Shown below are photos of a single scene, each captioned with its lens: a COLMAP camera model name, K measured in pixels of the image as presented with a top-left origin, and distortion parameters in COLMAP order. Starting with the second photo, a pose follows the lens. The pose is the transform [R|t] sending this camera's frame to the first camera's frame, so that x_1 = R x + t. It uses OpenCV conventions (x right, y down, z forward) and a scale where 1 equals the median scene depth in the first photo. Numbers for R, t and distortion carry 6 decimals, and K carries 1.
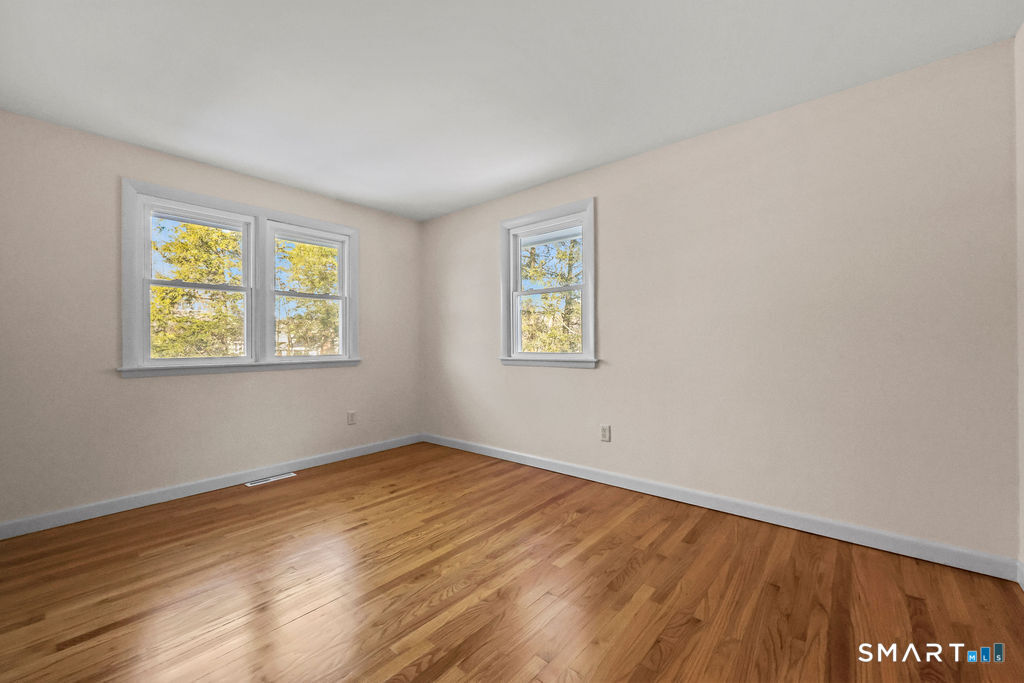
lens RADIAL K [[408.6, 0, 512.0], [0, 408.6, 341.5], [0, 0, 1]] dist [0.000356, 0.000119]
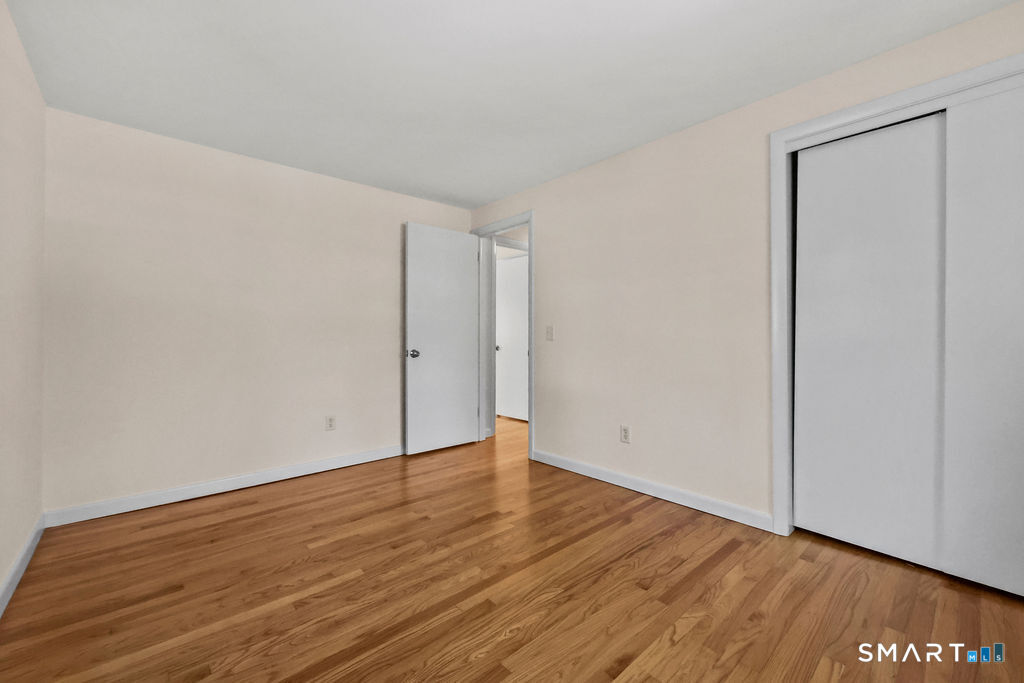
lens RADIAL K [[408.6, 0, 512.0], [0, 408.6, 341.5], [0, 0, 1]] dist [0.000356, 0.000119]
pose [[-0.990445, 0.007976, 0.137681, -0.344384], [0.009043, 0.999934, 0.007126, 0.004133], [-0.137615, 0.008303, -0.990451, 1.734846]]
